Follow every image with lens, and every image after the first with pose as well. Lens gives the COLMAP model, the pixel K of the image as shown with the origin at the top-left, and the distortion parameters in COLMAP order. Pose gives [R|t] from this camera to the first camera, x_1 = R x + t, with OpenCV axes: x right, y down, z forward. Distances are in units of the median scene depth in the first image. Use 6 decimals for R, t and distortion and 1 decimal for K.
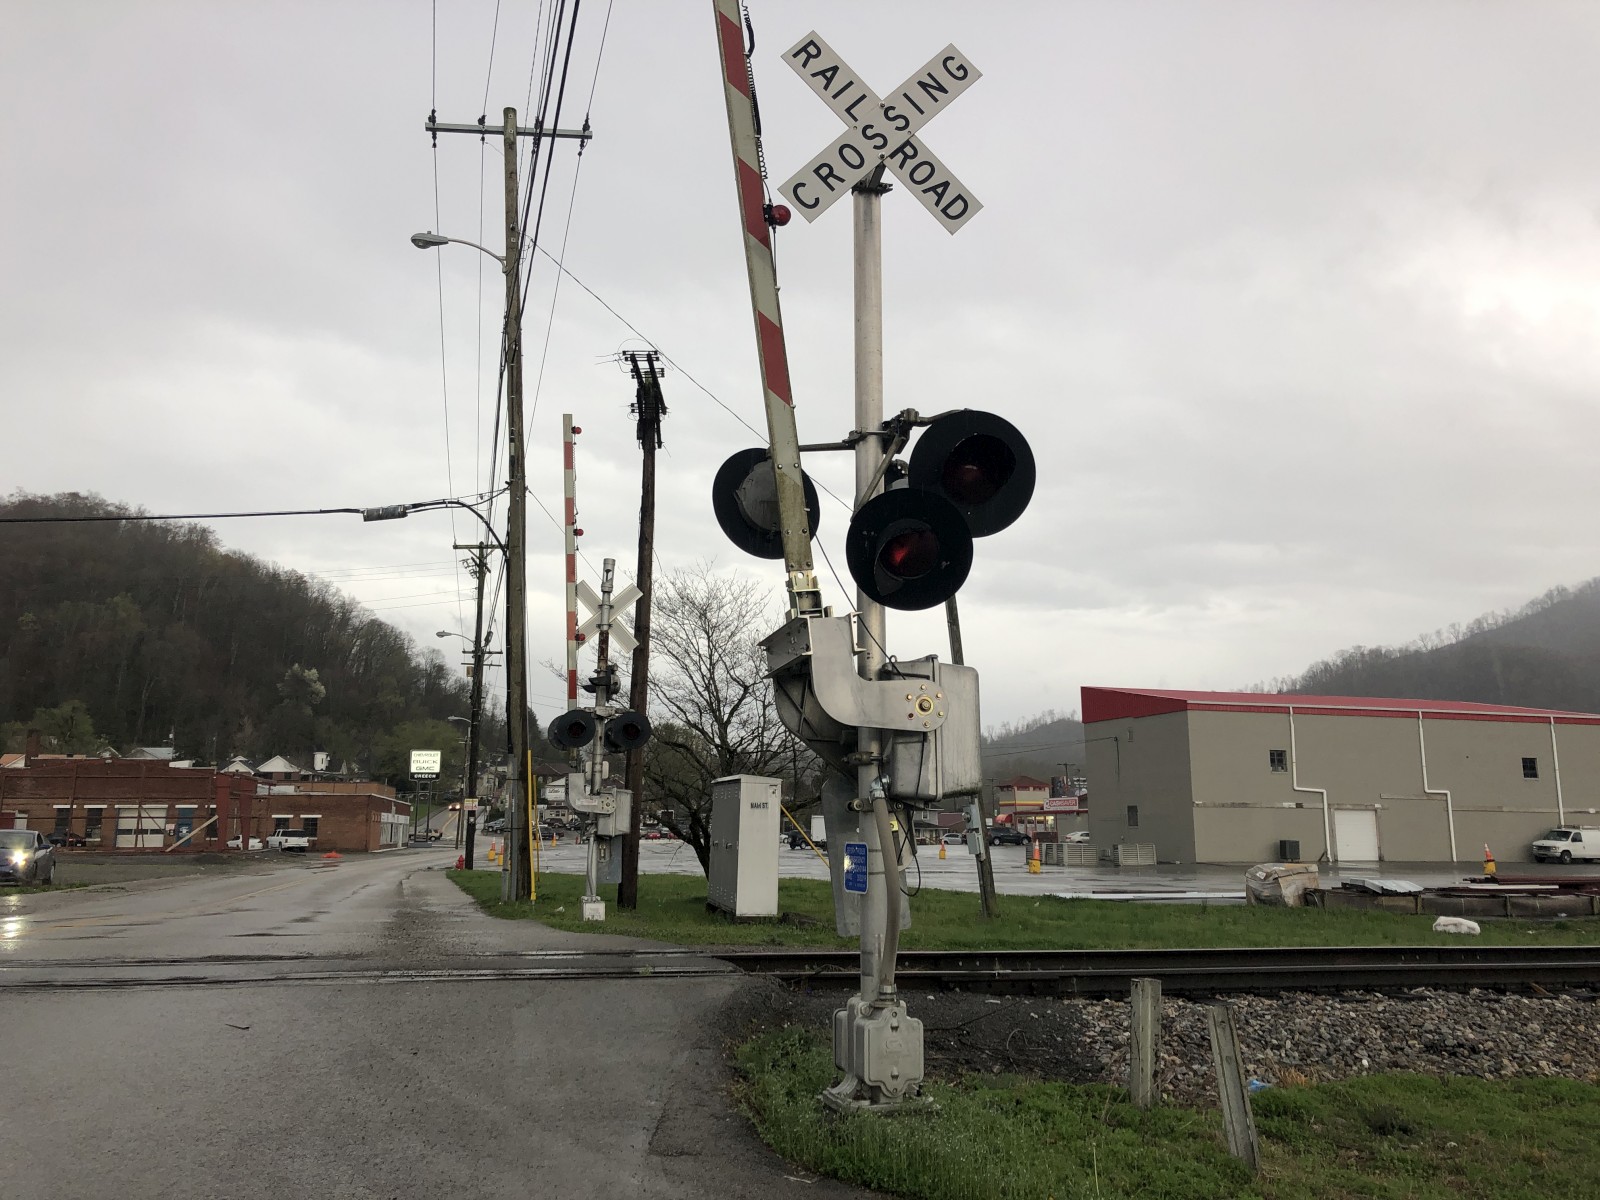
lens RADIAL K [[1300.1, 0, 800.0], [0, 1300.1, 600.0], [0, 0, 1]] dist [-0.007970, 0.001682]
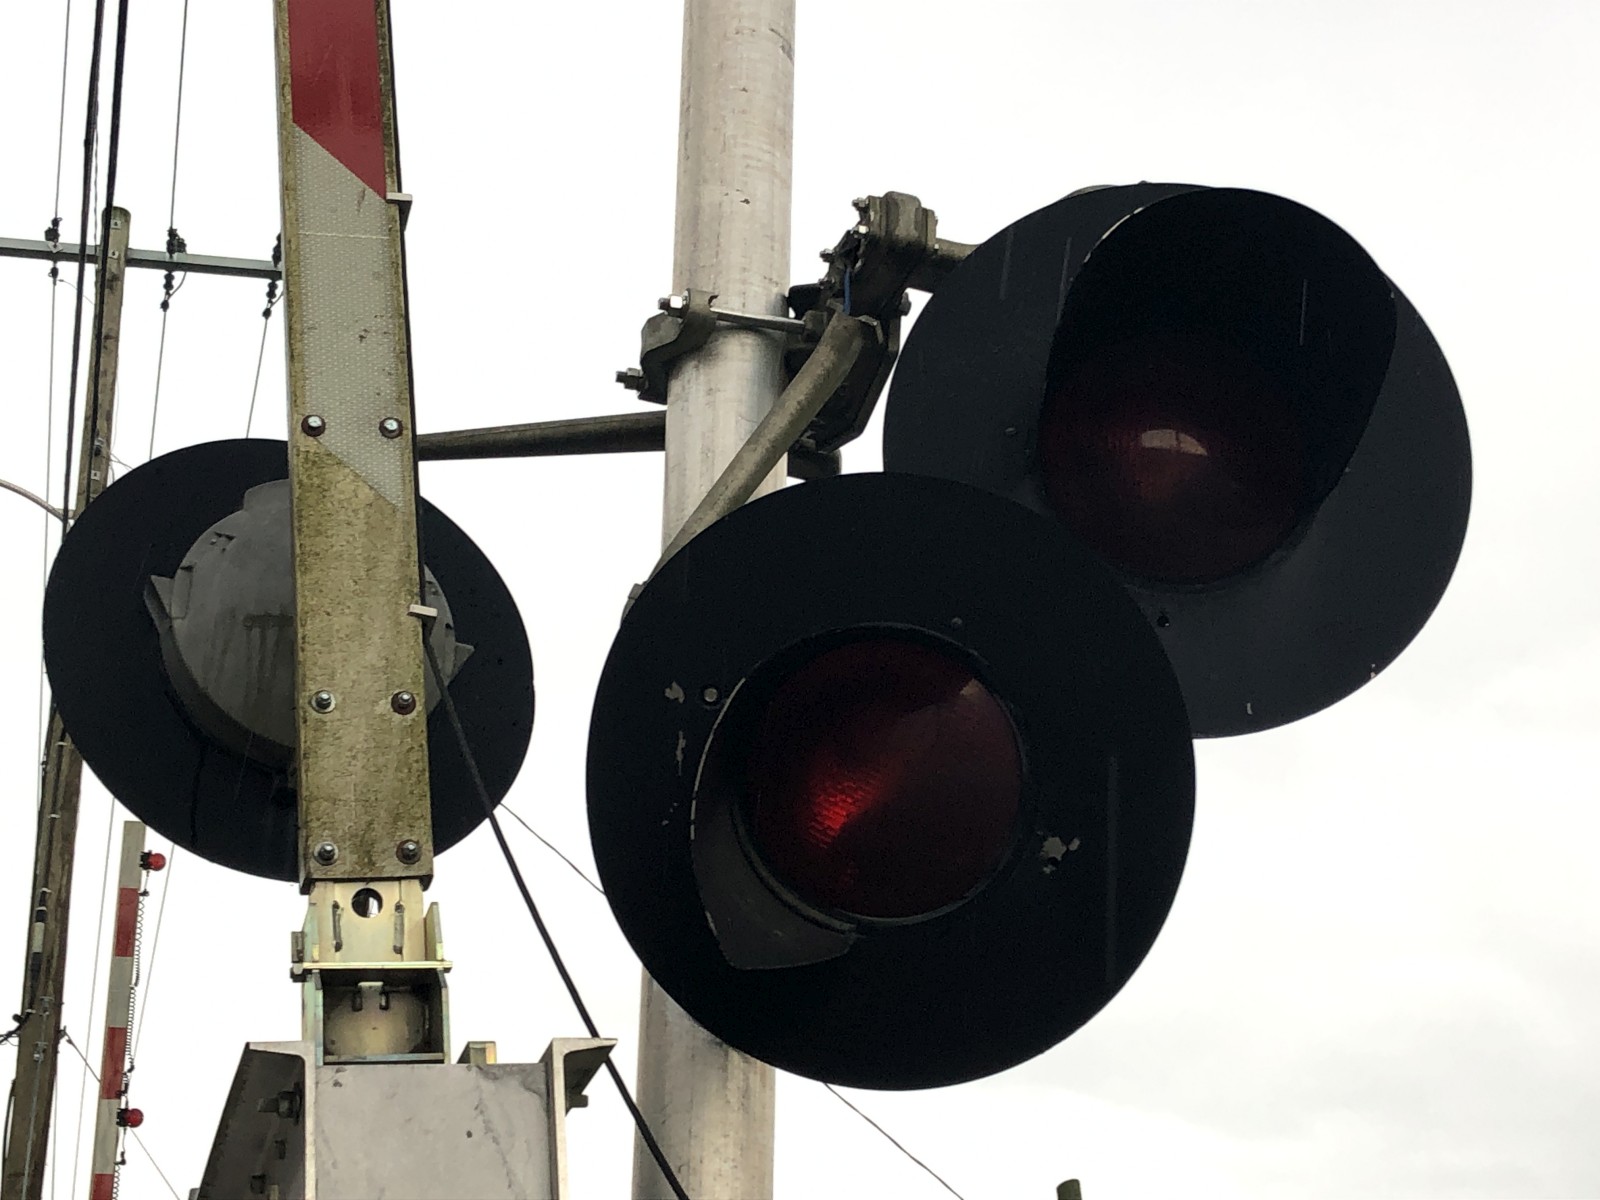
lens RADIAL K [[2559.3, 0, 800.0], [0, 2559.3, 600.0], [0, 0, 1]] dist [0.003361, 0.000241]
pose [[0.999806, 0.019340, 0.003833, 0.086886], [-0.017392, 0.956697, -0.290564, 0.067966], [-0.009286, 0.290441, 0.956848, 0.763699]]
